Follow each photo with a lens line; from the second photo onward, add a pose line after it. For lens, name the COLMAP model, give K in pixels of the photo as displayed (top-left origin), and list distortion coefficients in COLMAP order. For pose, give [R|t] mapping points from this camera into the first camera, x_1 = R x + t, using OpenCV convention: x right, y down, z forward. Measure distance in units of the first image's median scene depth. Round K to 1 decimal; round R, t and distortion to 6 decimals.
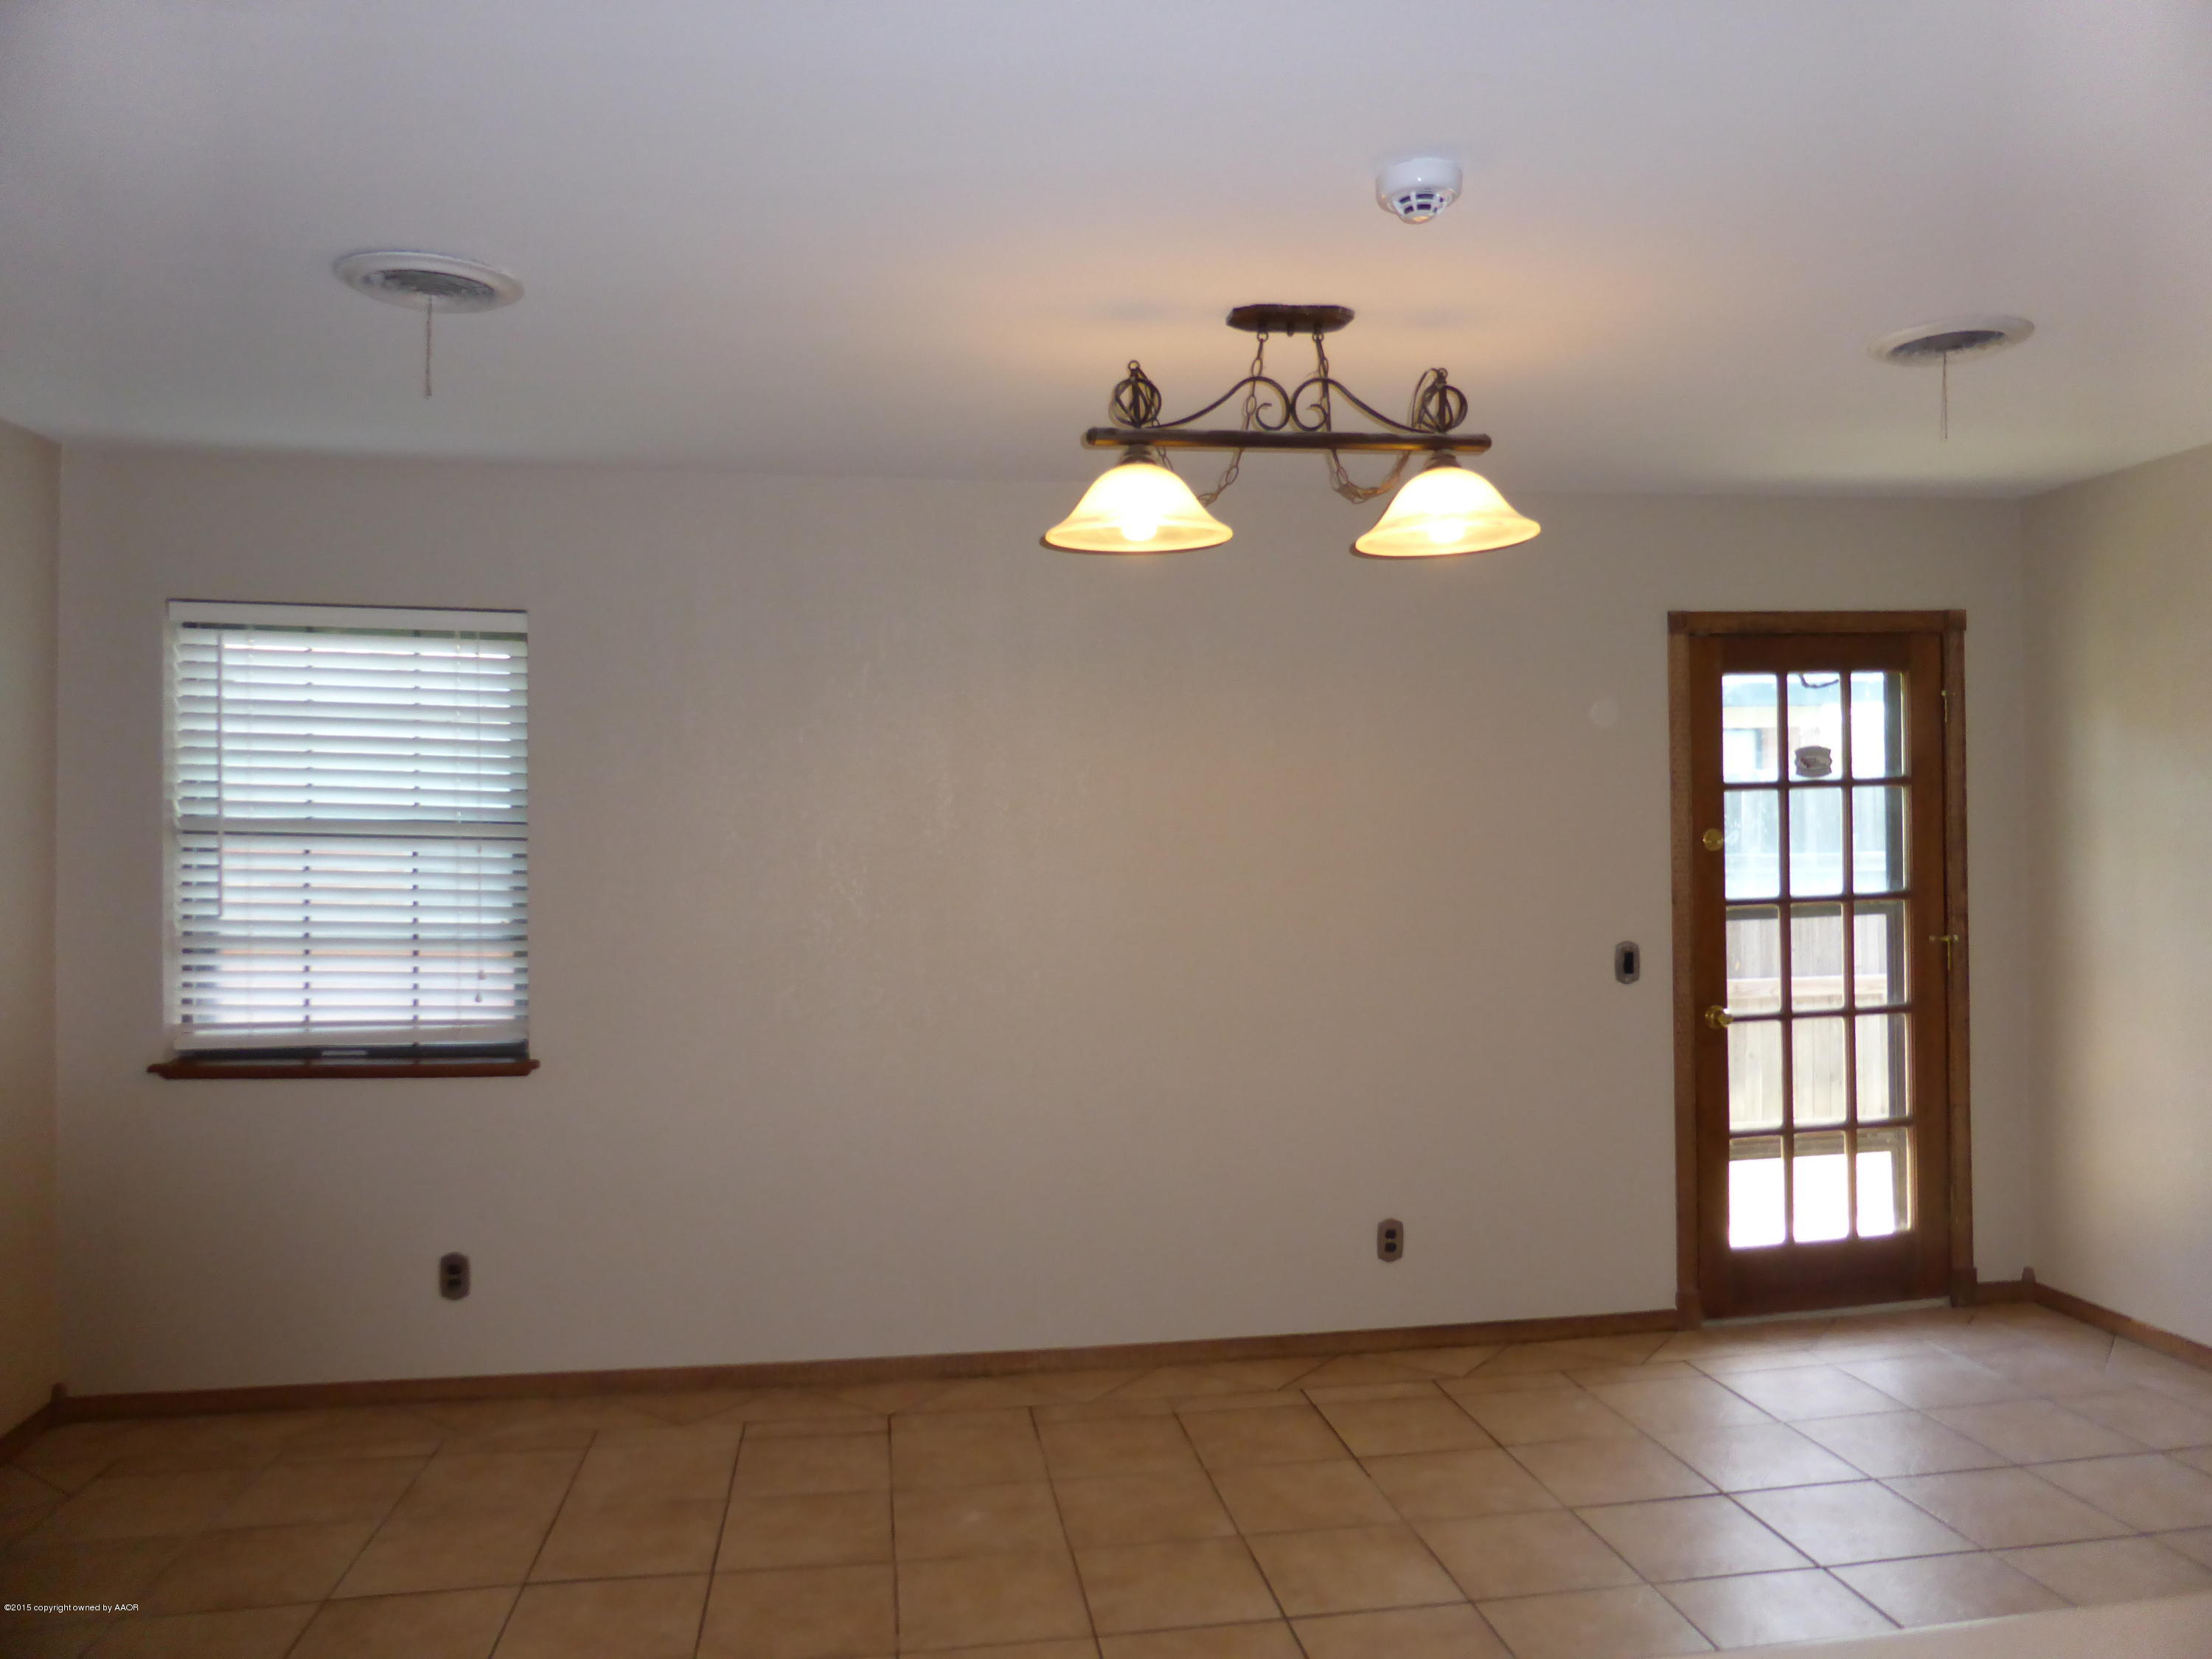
lens RADIAL K [[1573.7, 0, 1103.6], [0, 1573.7, 811.8], [0, 0, 1]] dist [-0.025803, 0.024694]
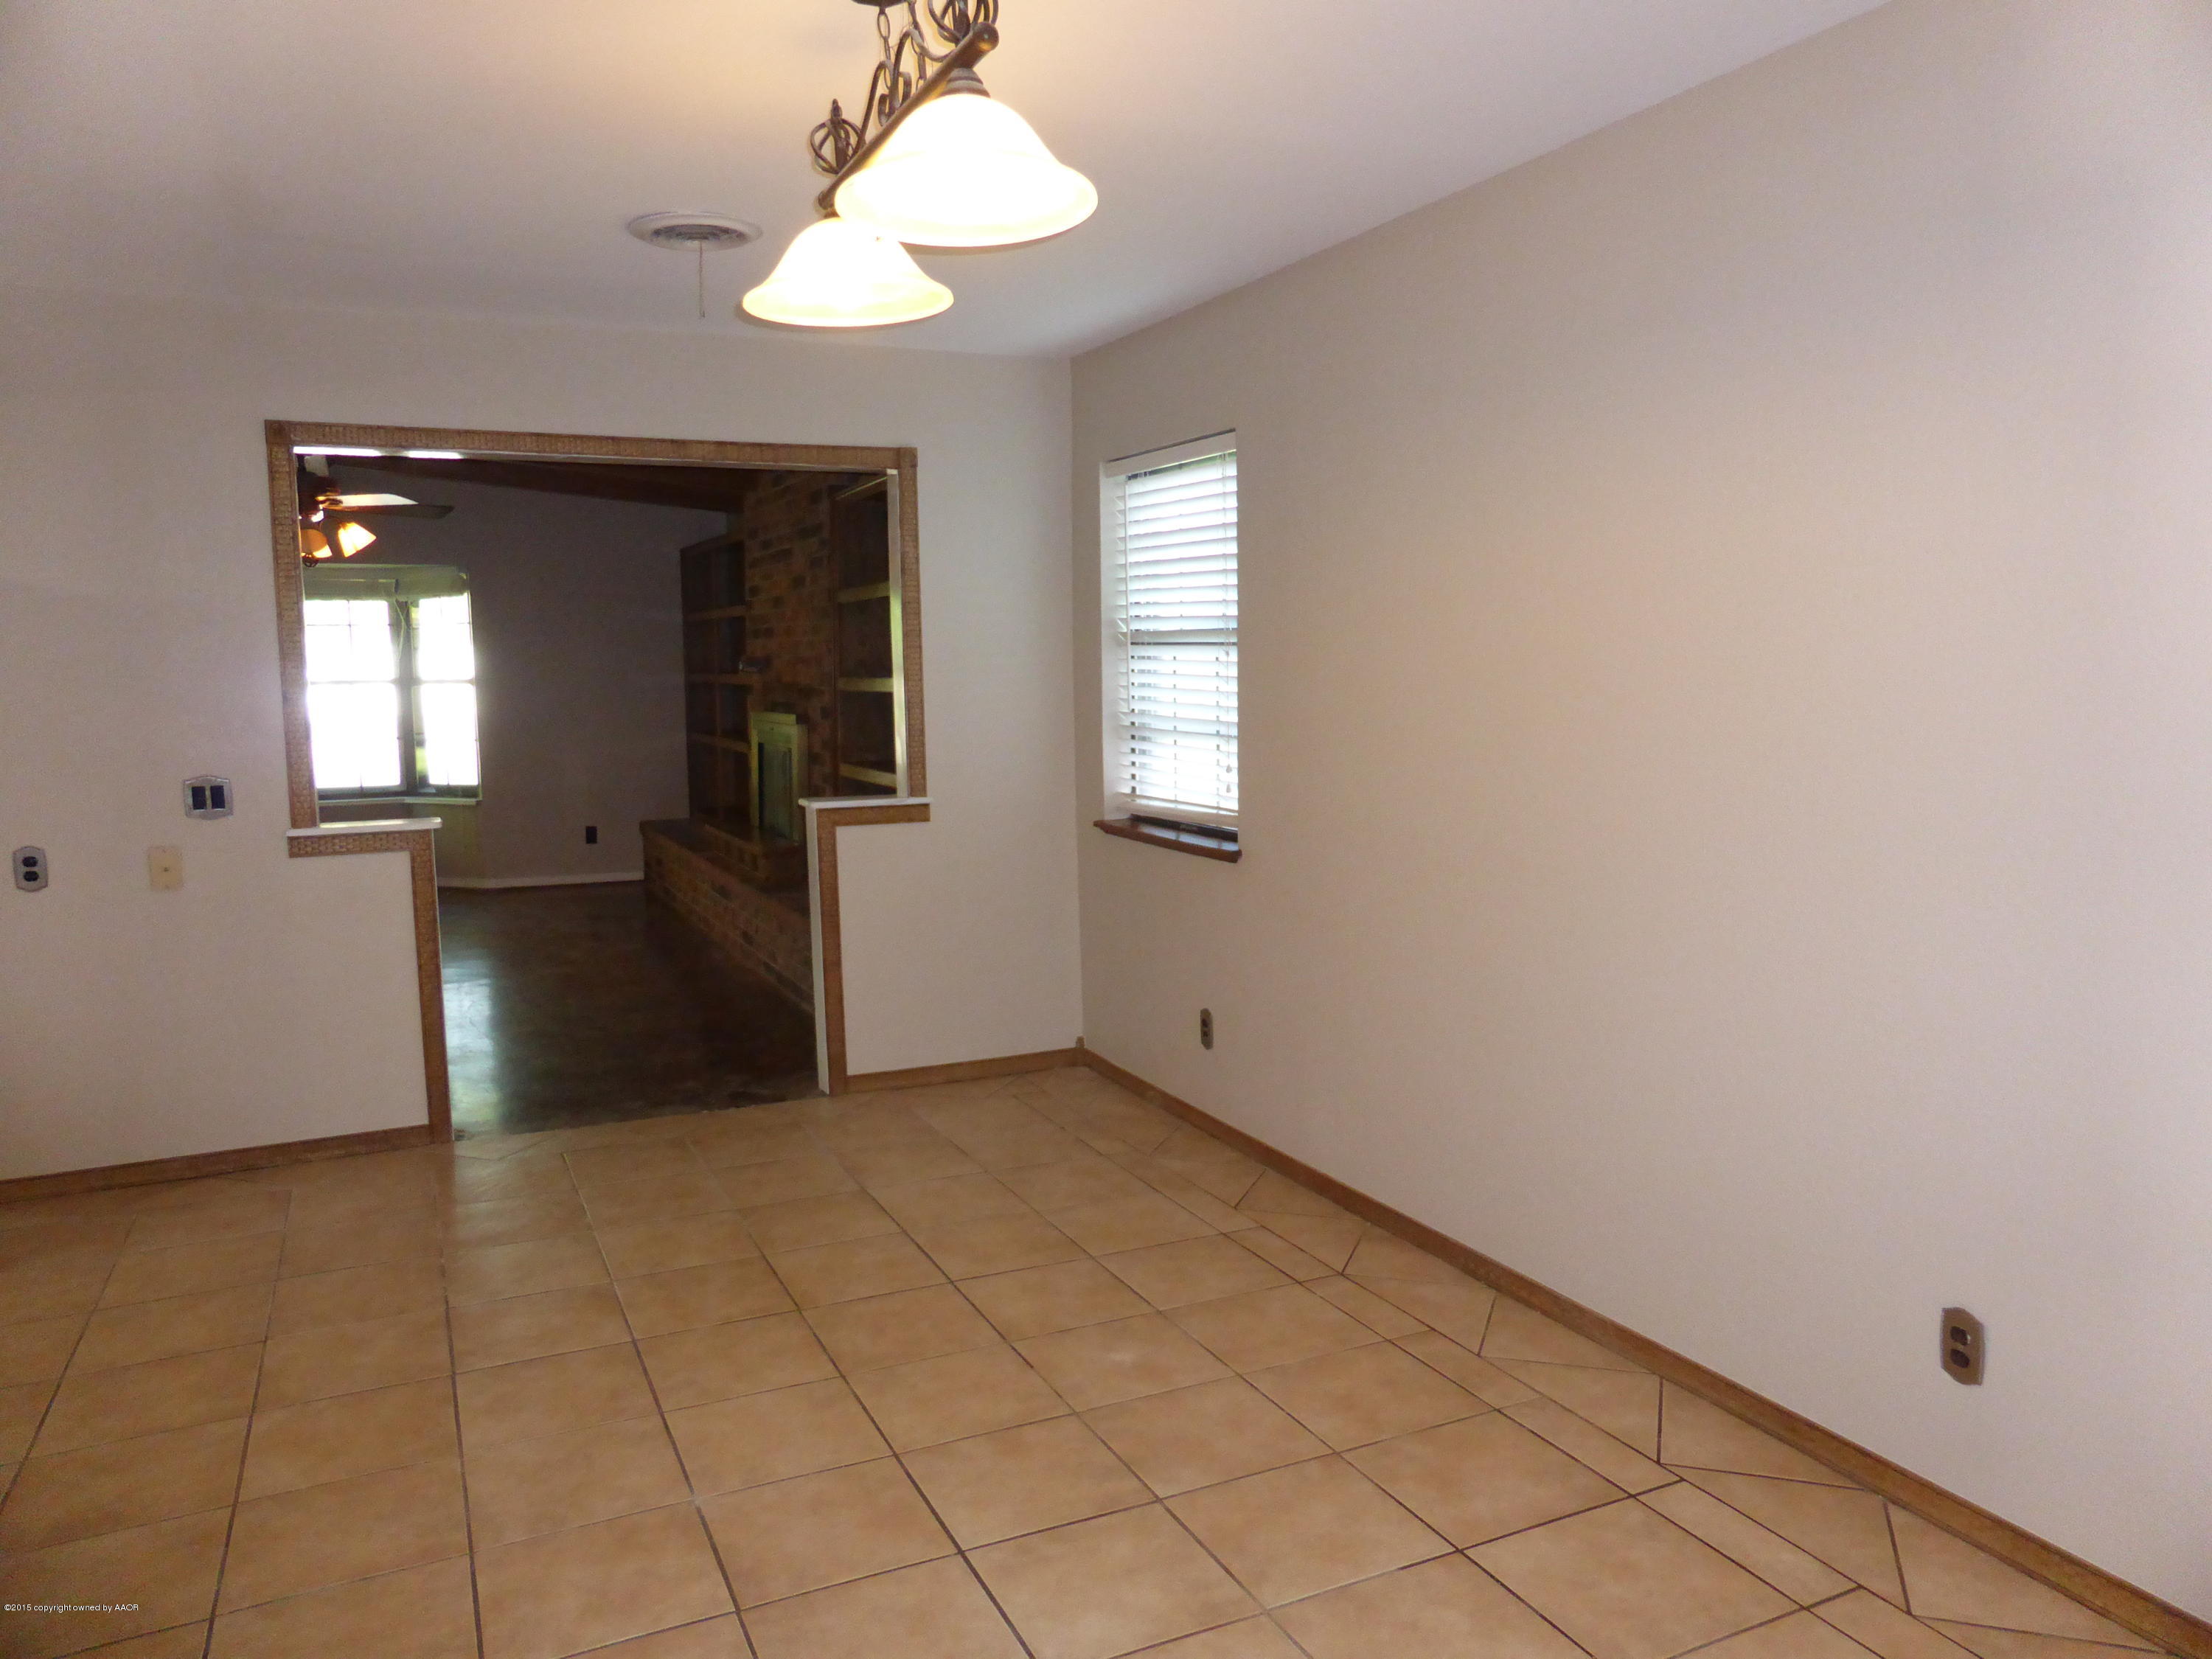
lens RADIAL K [[1573.7, 0, 1102.1], [0, 1573.7, 850.8], [0, 0, 1]] dist [-0.025803, 0.024694]
pose [[0.270357, 0.102098, -0.957331, 0.653671], [0.043001, 0.992088, 0.117949, 0.028002], [0.961799, -0.073055, 0.263828, 0.627425]]
